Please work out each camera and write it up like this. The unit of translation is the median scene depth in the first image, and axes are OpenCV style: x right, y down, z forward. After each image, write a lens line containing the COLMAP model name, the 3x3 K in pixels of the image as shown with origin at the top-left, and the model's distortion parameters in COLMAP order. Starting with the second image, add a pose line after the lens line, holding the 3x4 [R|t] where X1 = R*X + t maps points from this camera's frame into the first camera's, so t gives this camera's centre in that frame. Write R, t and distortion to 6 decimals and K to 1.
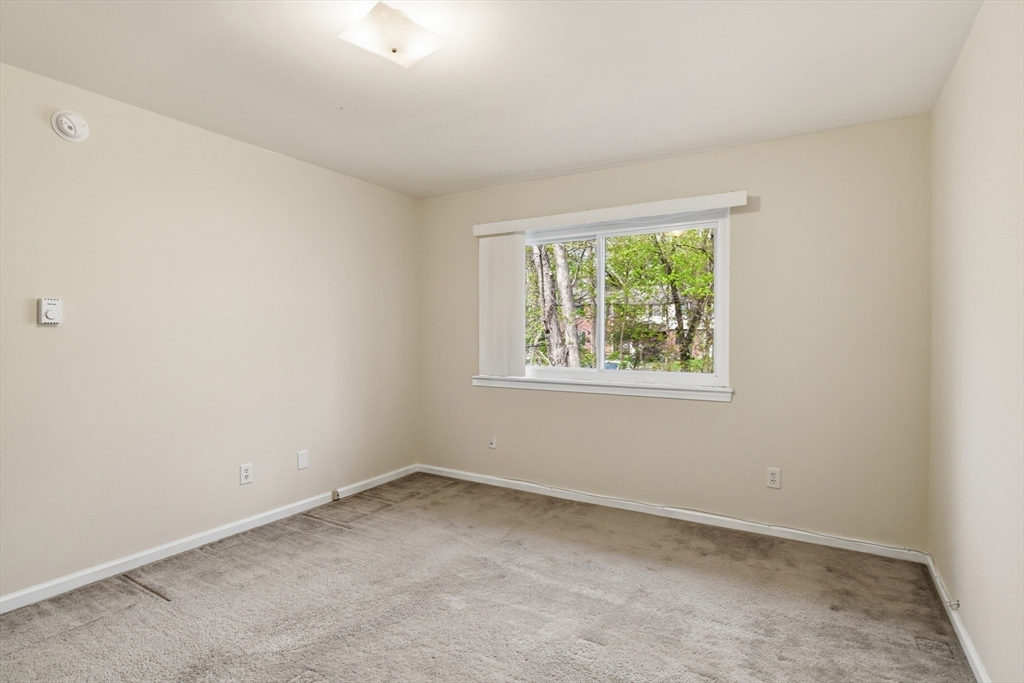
lens RADIAL K [[522.1, 0, 516.3], [0, 522.1, 343.1], [0, 0, 1]] dist [-0.002350, 0.000394]
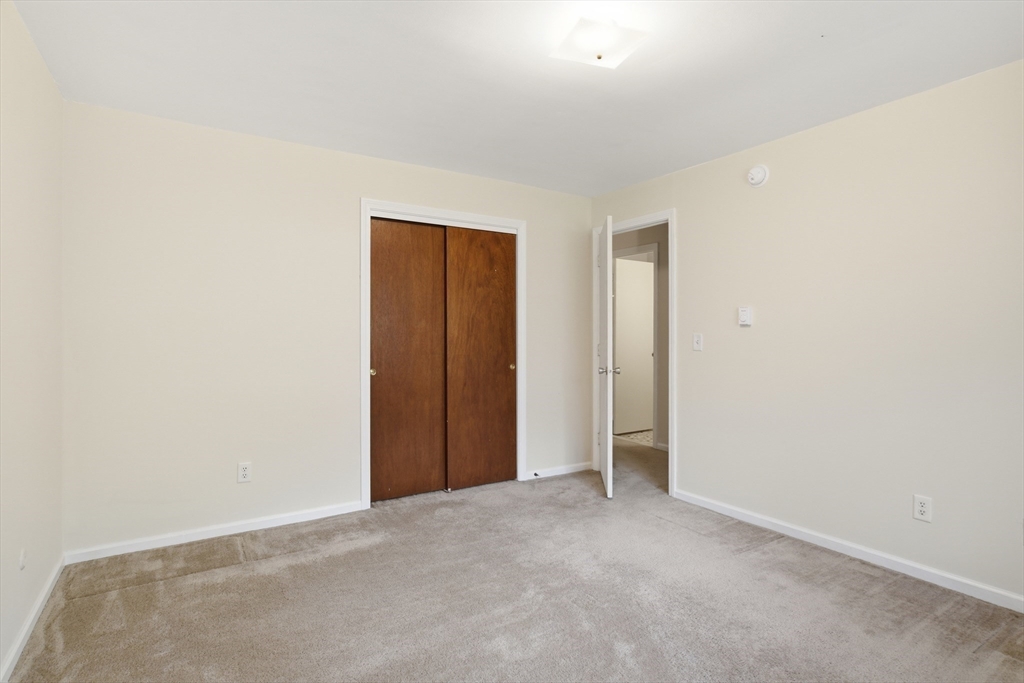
lens RADIAL K [[522.1, 0, 516.3], [0, 522.1, 343.1], [0, 0, 1]] dist [-0.002350, 0.000394]
pose [[-0.445823, 0.013490, -0.895019, 0.457384], [-0.019917, 0.999489, 0.024986, -0.008304], [0.894900, 0.028965, -0.445327, 0.782479]]
